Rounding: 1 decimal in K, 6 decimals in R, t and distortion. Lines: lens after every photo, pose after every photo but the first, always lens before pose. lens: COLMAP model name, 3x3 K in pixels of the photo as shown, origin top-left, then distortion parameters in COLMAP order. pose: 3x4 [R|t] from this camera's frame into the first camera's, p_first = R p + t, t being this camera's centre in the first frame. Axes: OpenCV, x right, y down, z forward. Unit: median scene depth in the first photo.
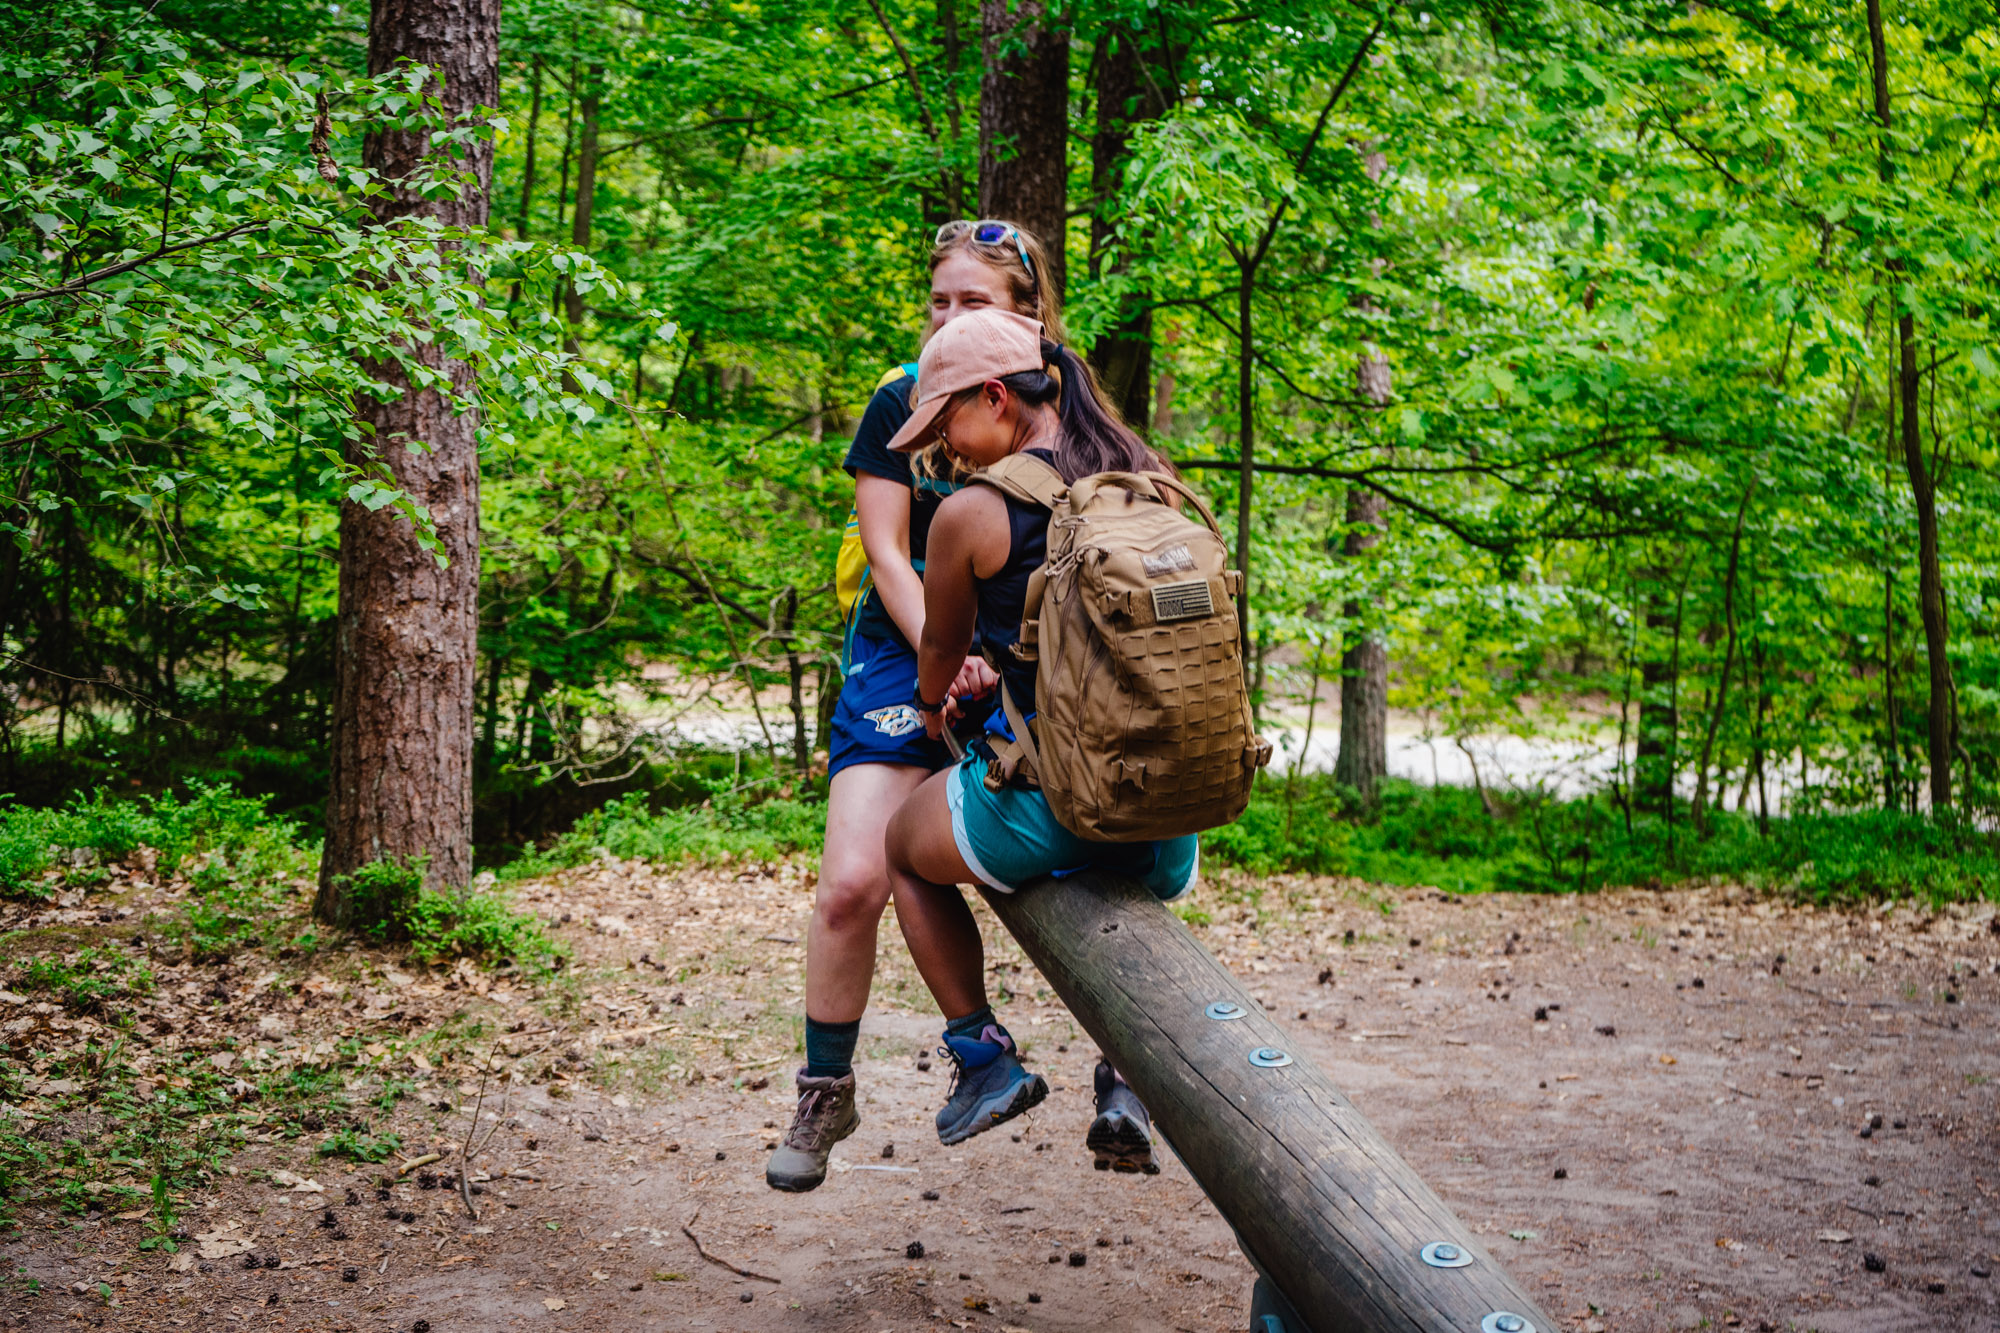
lens RADIAL K [[2756.8, 0, 996.6], [0, 2756.8, 665.2], [0, 0, 1]] dist [-0.013817, 0.000000]
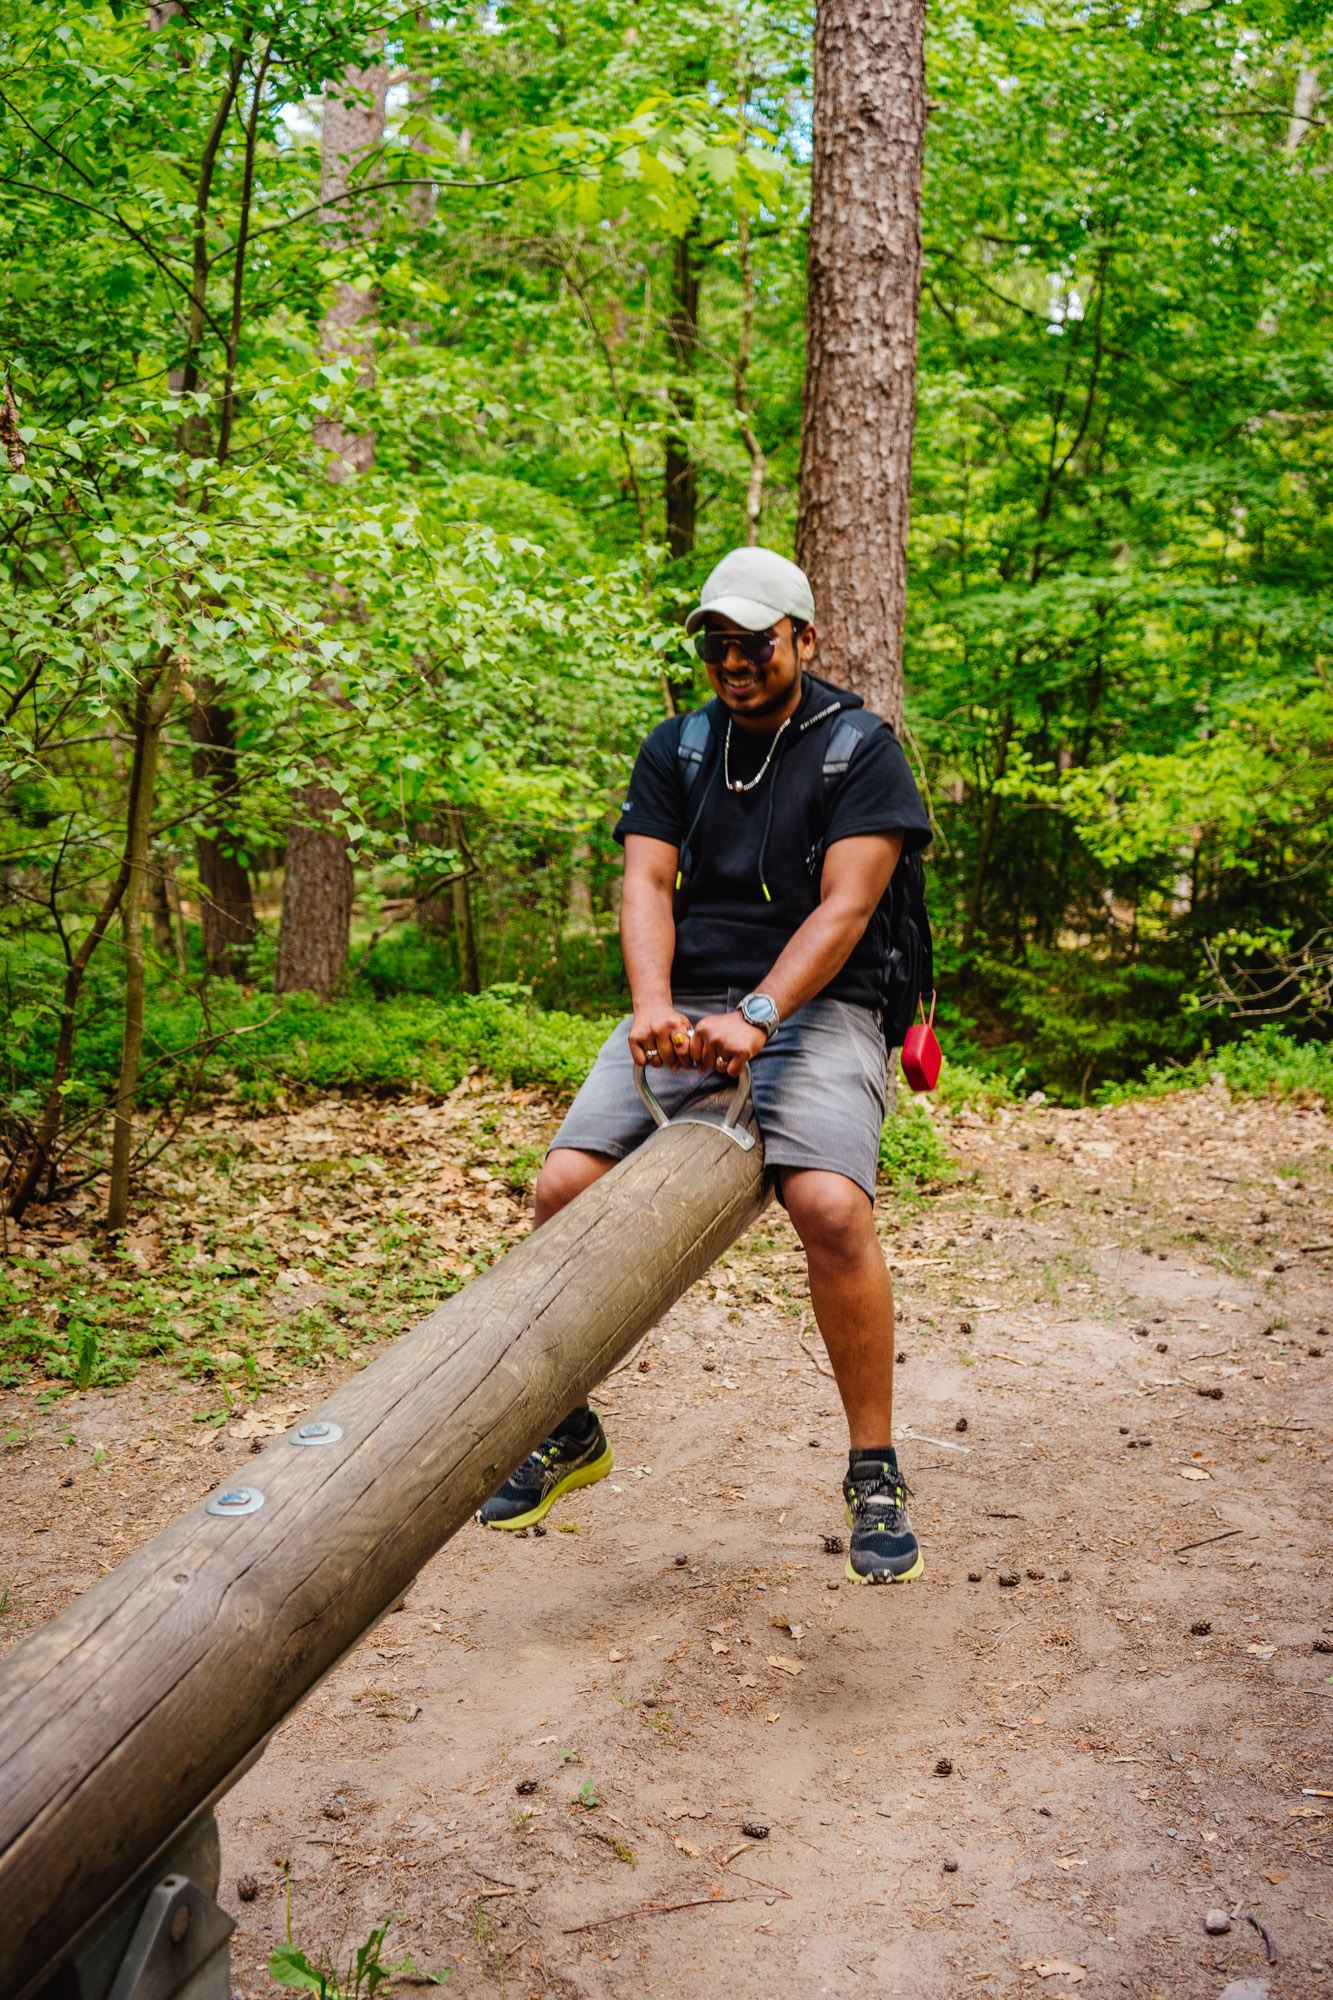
lens RADIAL K [[2067.2, 0, 666.3], [0, 2067.2, 997.2], [0, 0, 1]] dist [-0.000455, 0.000000]
pose [[0.828404, 0.035417, -0.559010, 0.121289], [-0.008429, 0.998674, 0.050782, -0.005054], [0.560067, -0.037356, 0.827605, 0.148427]]
